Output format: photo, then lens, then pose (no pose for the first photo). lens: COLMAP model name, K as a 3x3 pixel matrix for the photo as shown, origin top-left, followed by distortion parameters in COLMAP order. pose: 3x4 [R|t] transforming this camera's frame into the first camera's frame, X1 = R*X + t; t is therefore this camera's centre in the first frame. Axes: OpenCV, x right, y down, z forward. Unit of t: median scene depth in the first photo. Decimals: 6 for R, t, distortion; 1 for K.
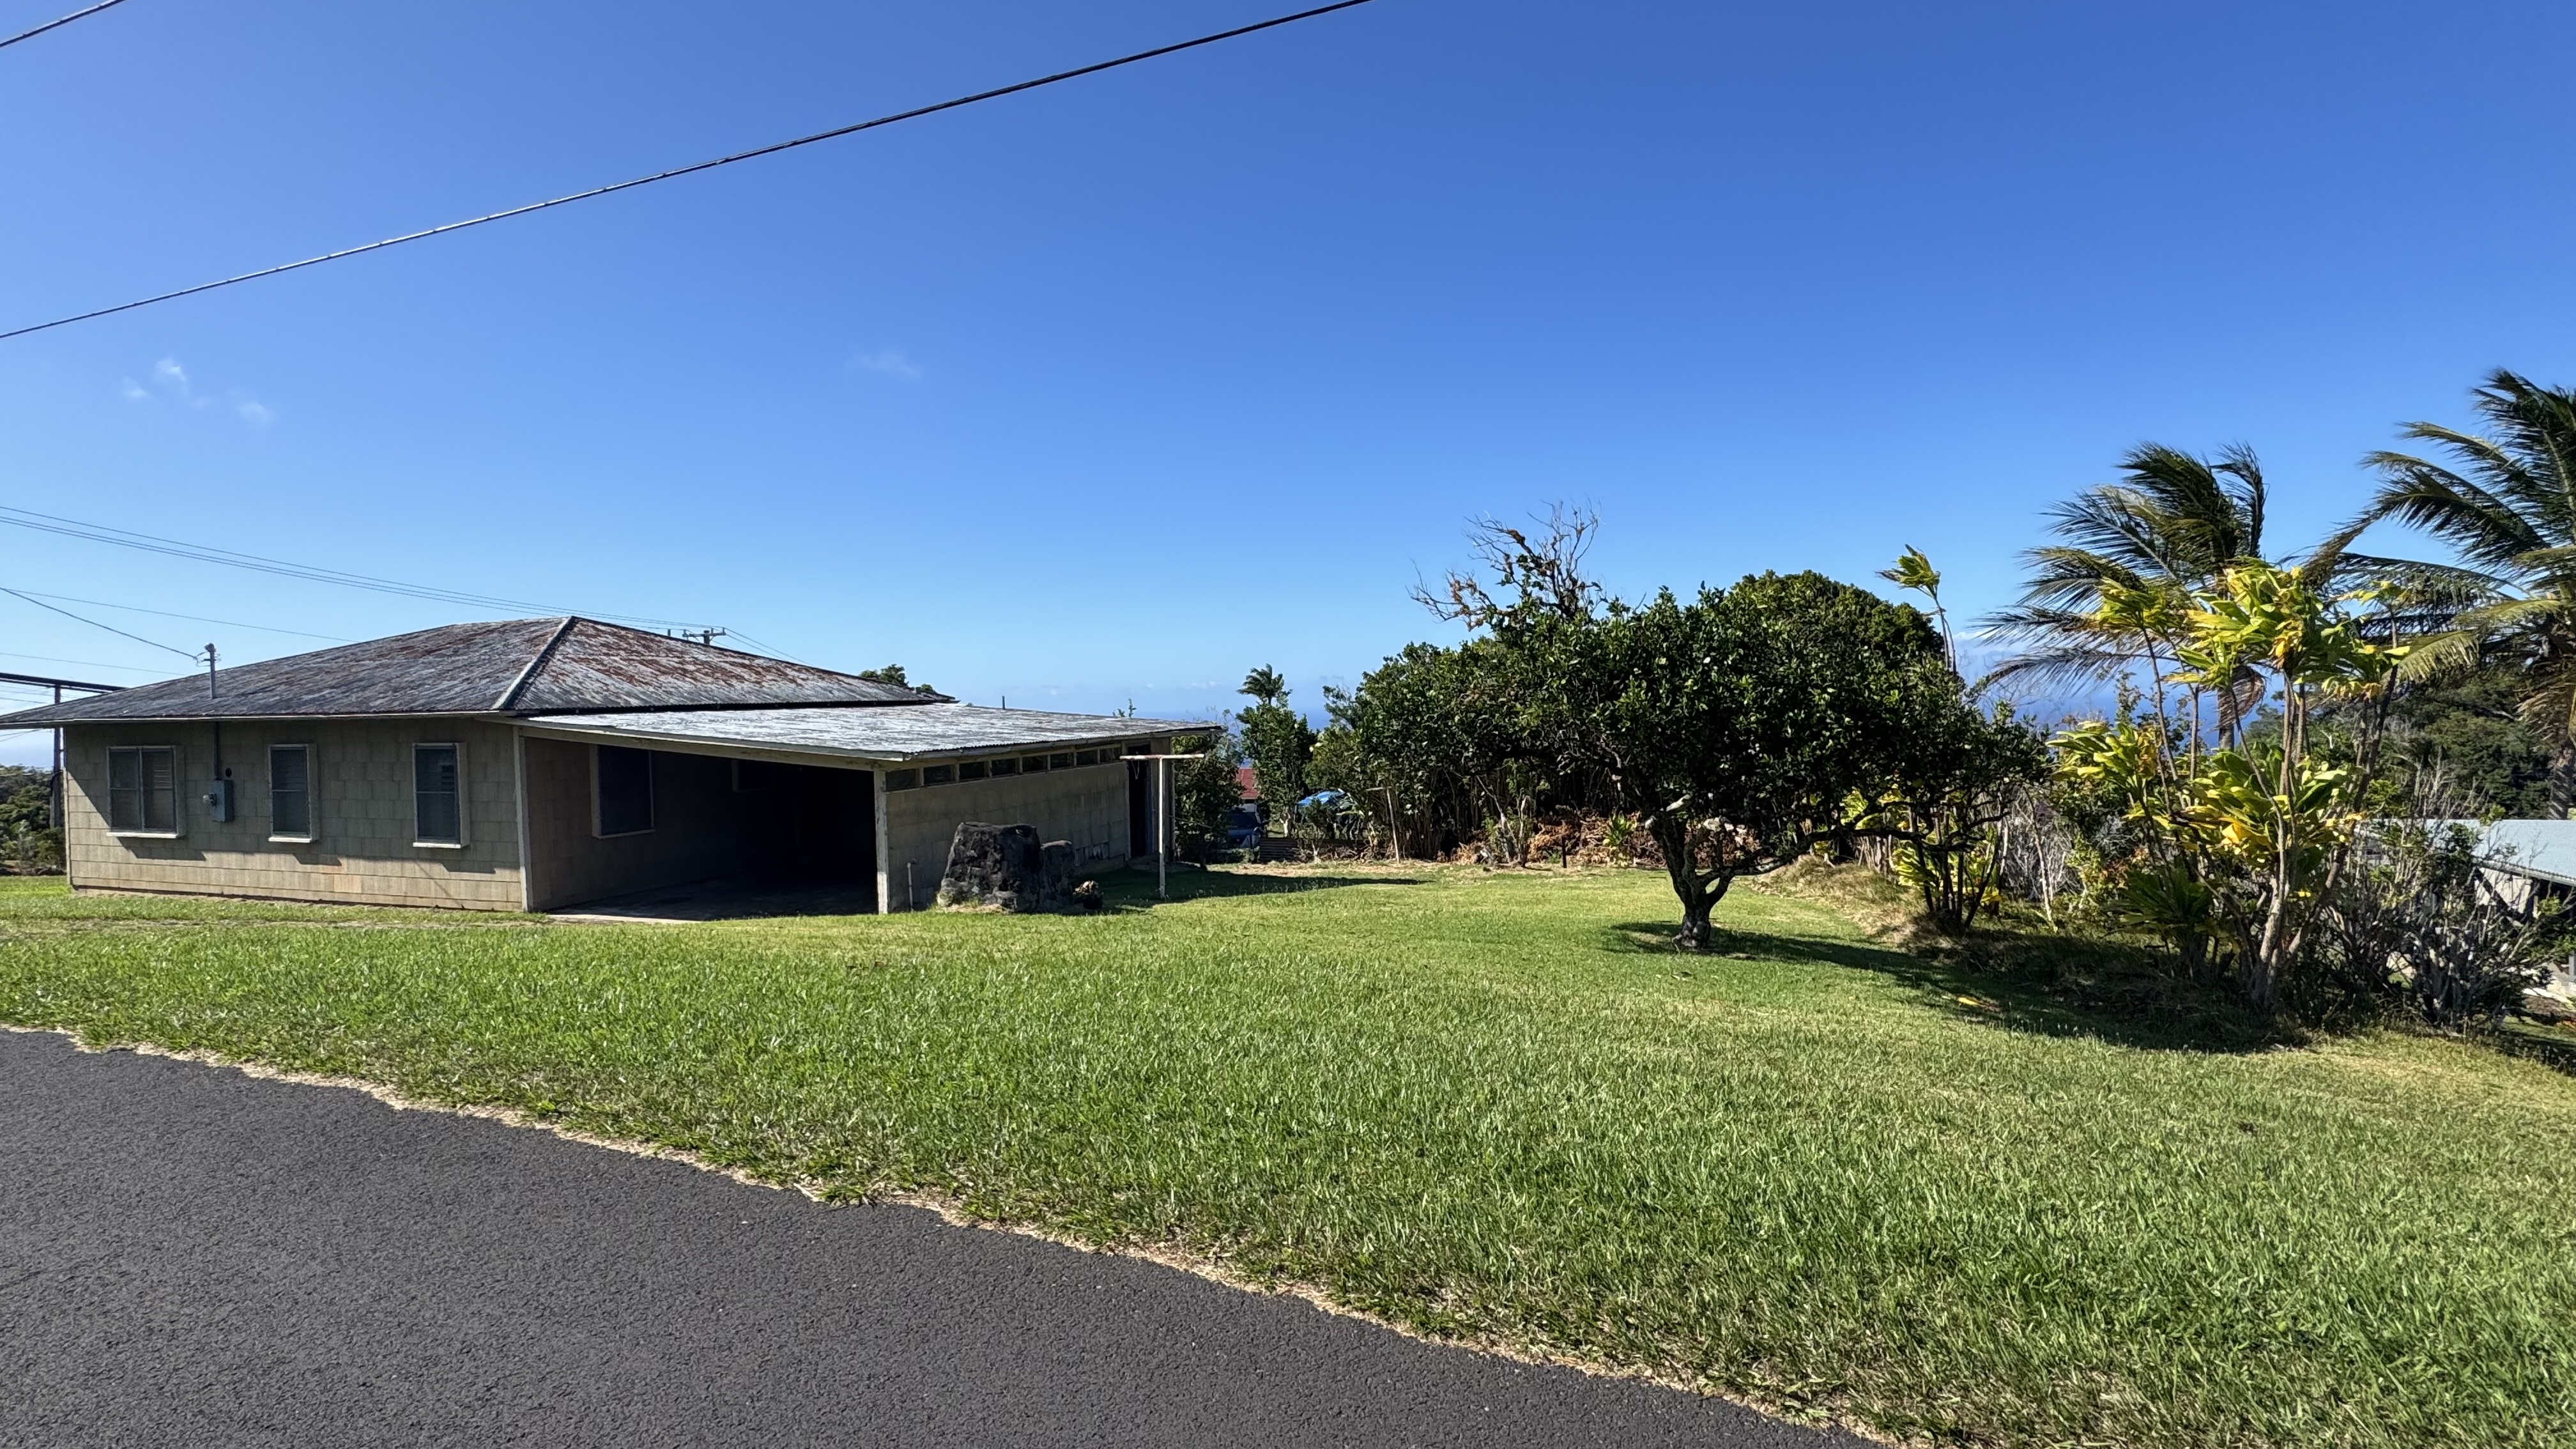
lens RADIAL K [[1186.7, 0, 1294.9], [0, 1186.7, 714.8], [0, 0, 1]] dist [-0.000025, 0.000214]
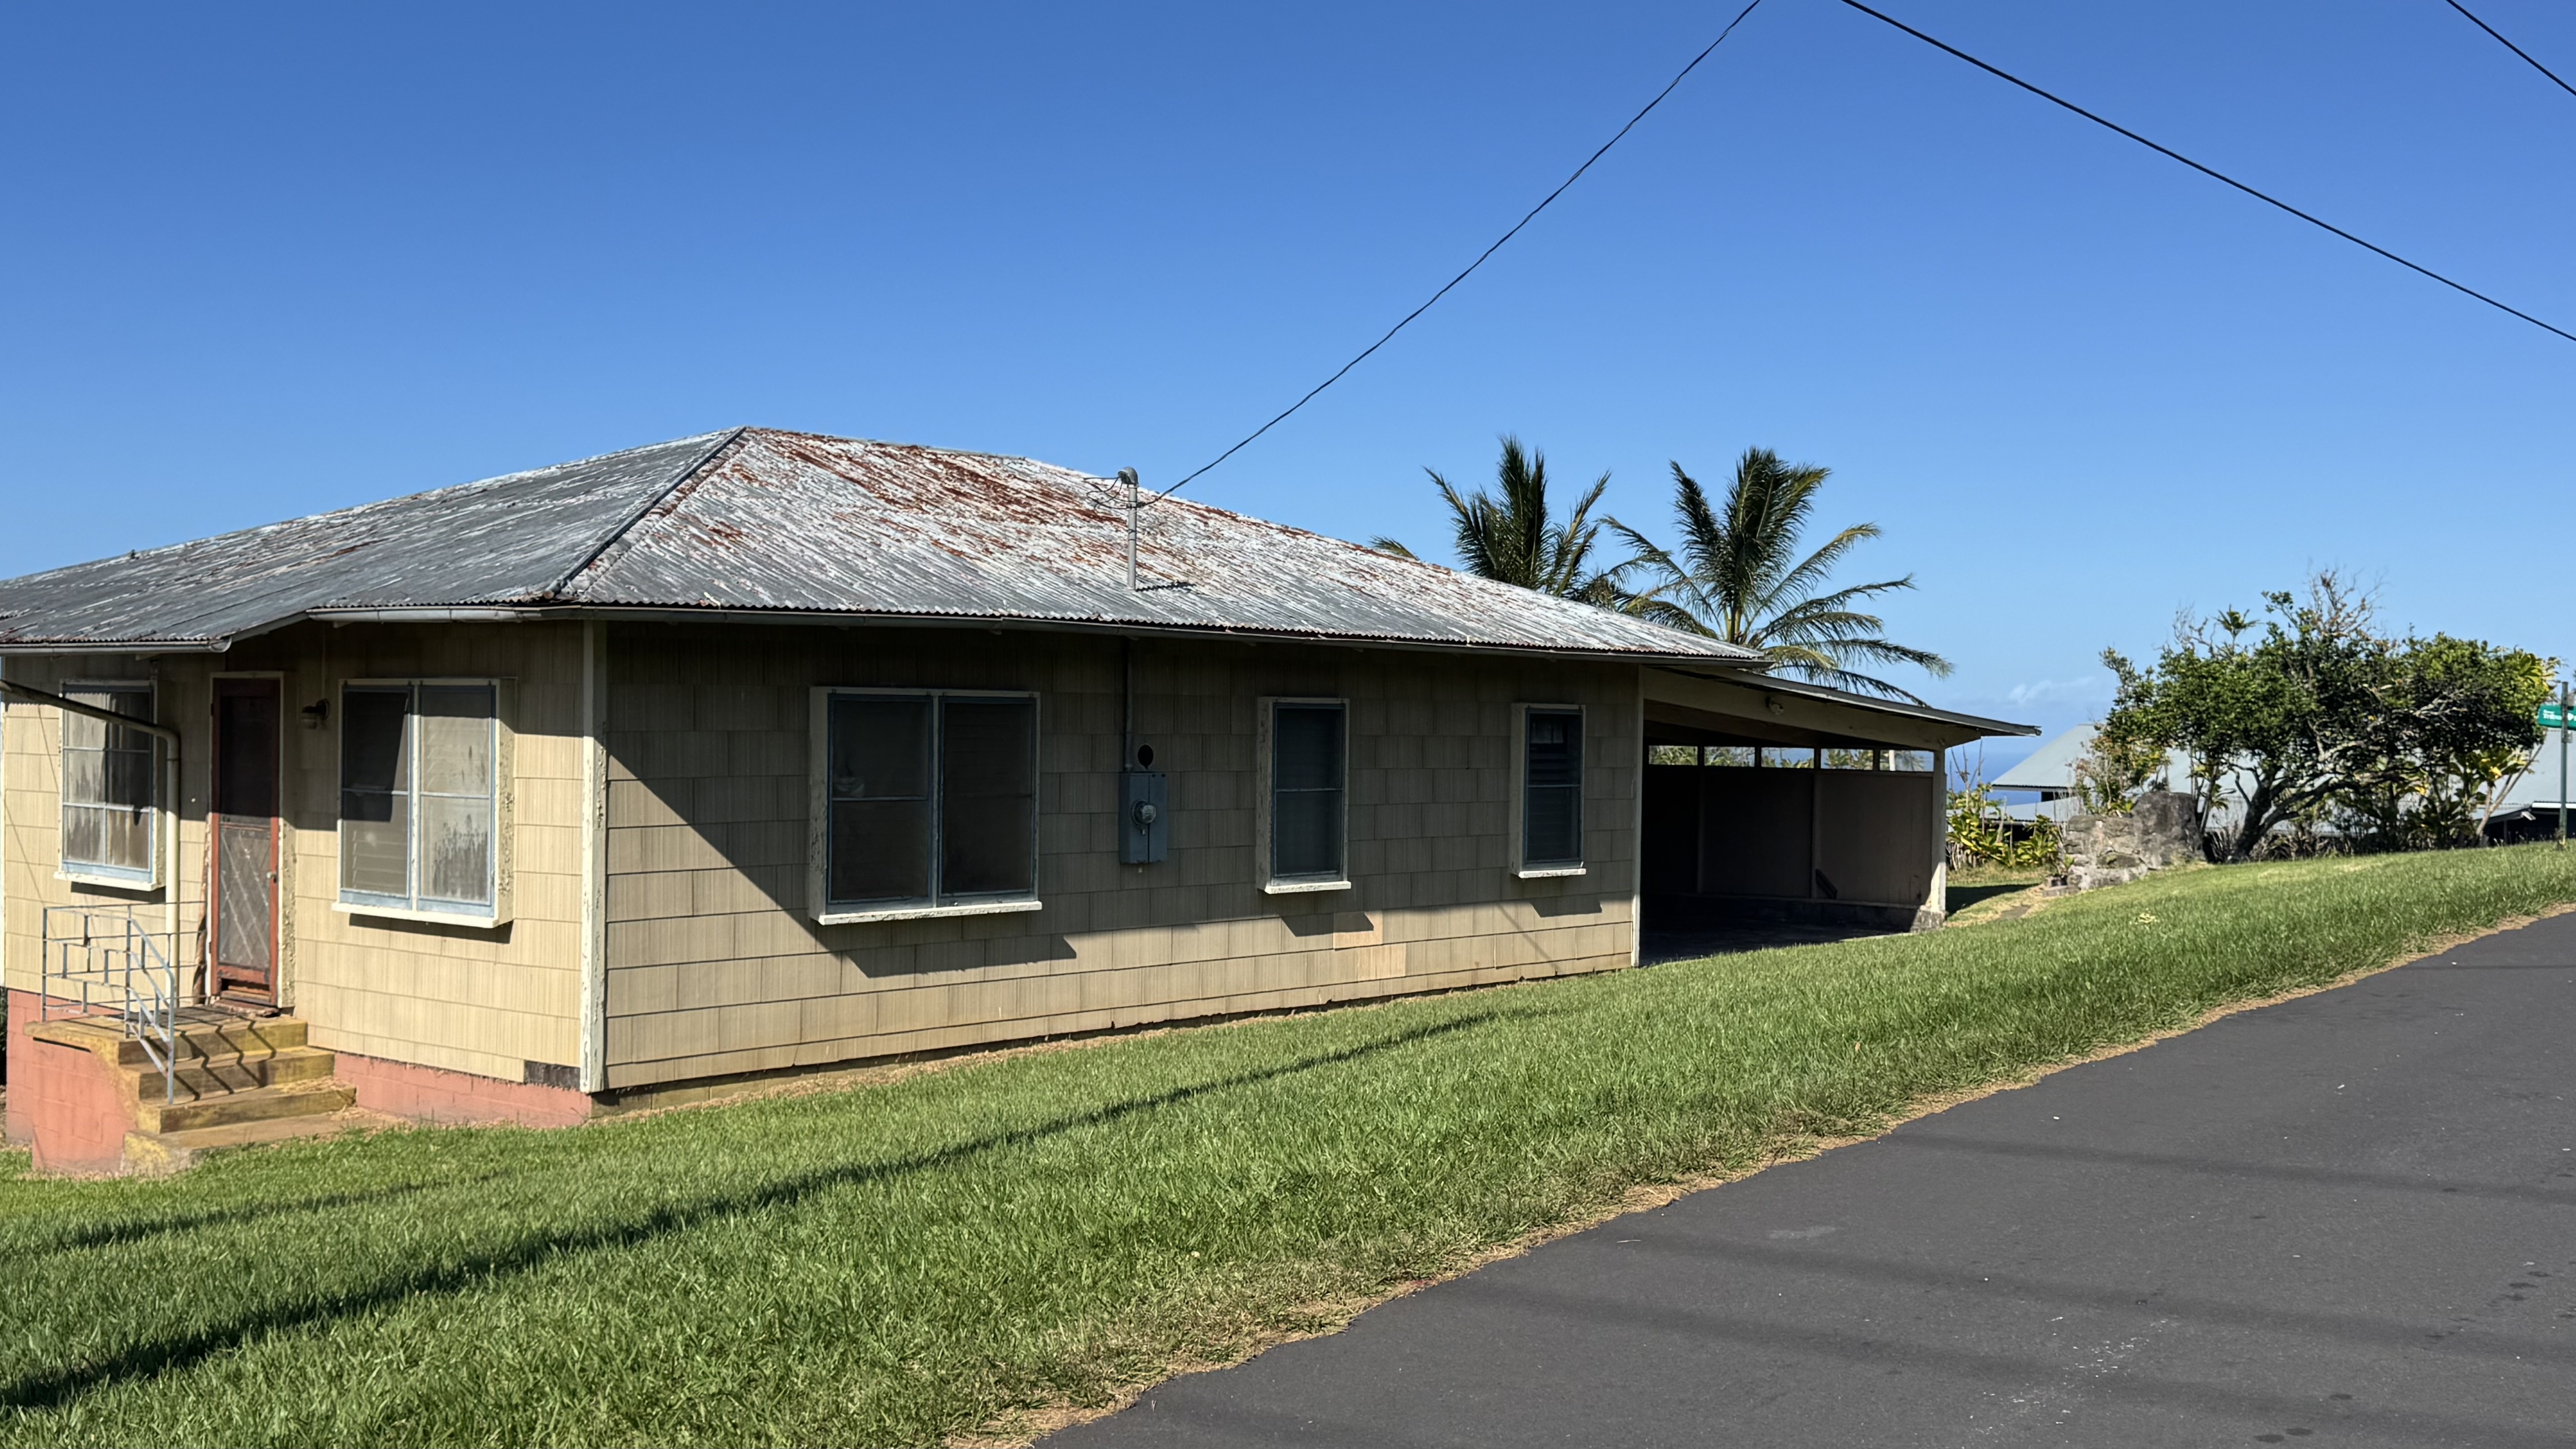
lens RADIAL K [[2507.7, 0, 1288.0], [0, 2507.7, 724.5], [0, 0, 1]] dist [0.205042, -0.458593]
pose [[0.331846, 0.018197, 0.943158, -1.913072], [-0.026263, 0.999605, -0.010046, 0.048211], [-0.942968, -0.021436, 0.332193, 0.670651]]
